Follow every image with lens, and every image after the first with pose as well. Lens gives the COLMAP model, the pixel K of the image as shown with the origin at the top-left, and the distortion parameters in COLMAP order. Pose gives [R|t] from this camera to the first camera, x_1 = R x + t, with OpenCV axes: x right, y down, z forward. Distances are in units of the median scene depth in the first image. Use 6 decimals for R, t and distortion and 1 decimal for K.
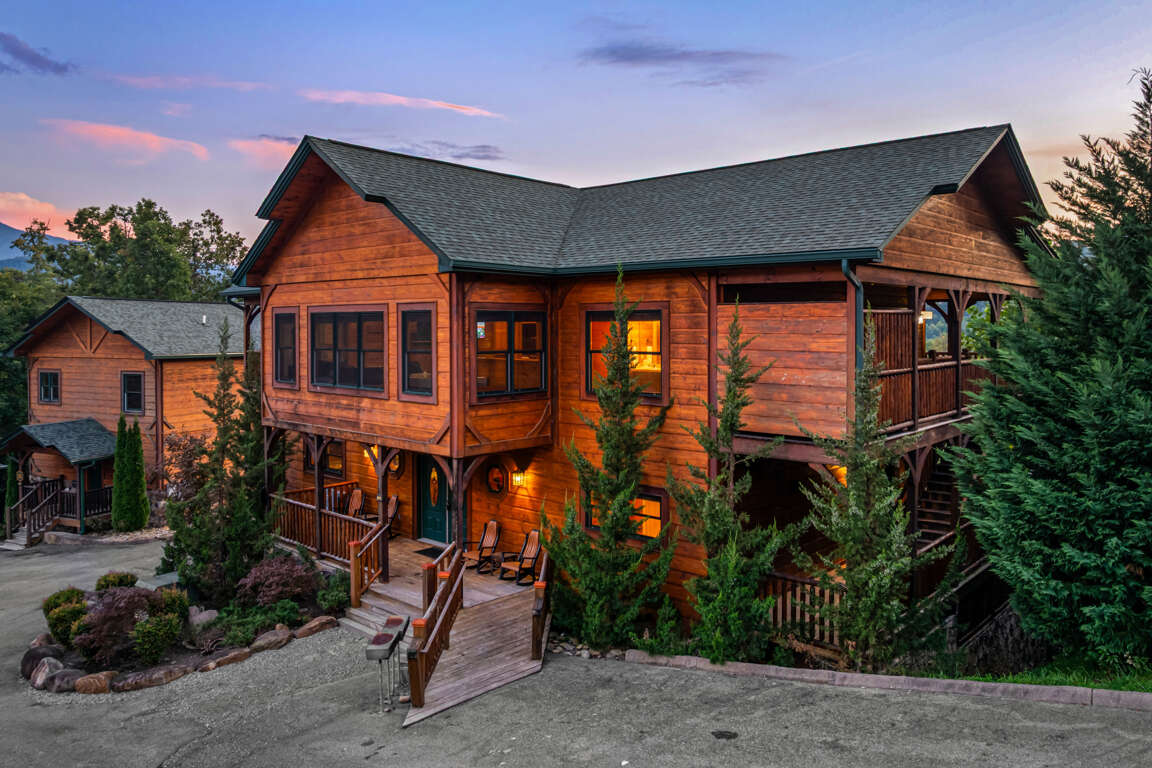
lens RADIAL K [[832.3, 0, 582.3], [0, 832.3, 358.7], [0, 0, 1]] dist [-0.049877, 0.010629]
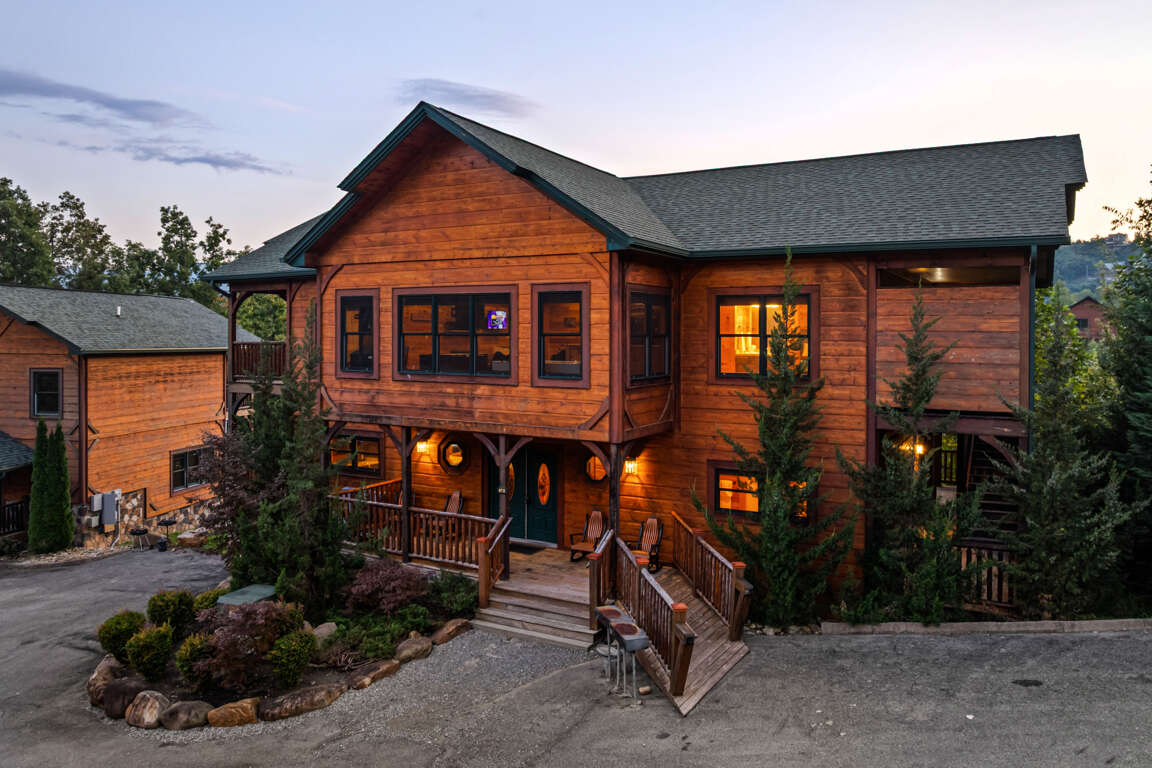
lens RADIAL K [[832.3, 0, 584.3], [0, 832.3, 356.8], [0, 0, 1]] dist [-0.049877, 0.010629]
pose [[0.974392, -0.001876, 0.224850, -0.384690], [0.003795, 0.999960, -0.008107, 0.025163], [-0.224826, 0.008753, 0.974360, 0.058838]]
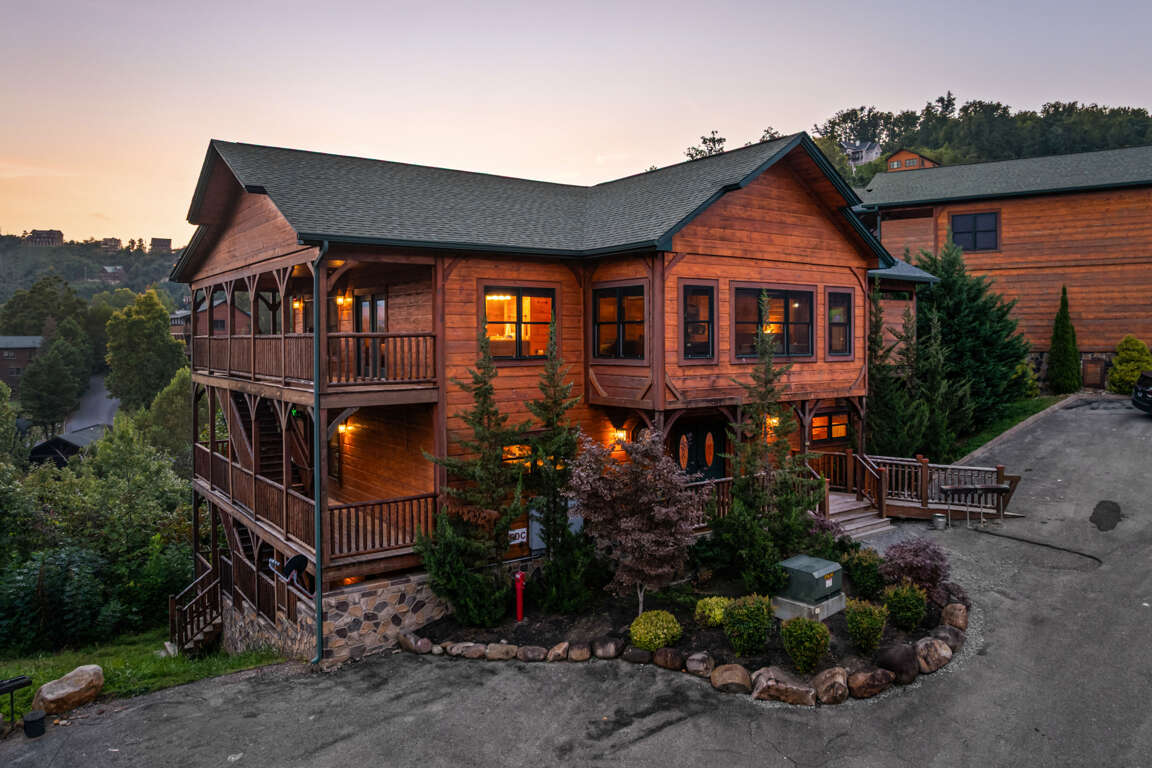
lens RADIAL K [[832.3, 0, 579.0], [0, 832.3, 366.8], [0, 0, 1]] dist [-0.049877, 0.010629]
pose [[0.207678, -0.045311, 0.977147, -1.589481], [0.030914, 0.998732, 0.039742, -0.004584], [-0.977709, 0.021954, 0.208815, 1.125868]]
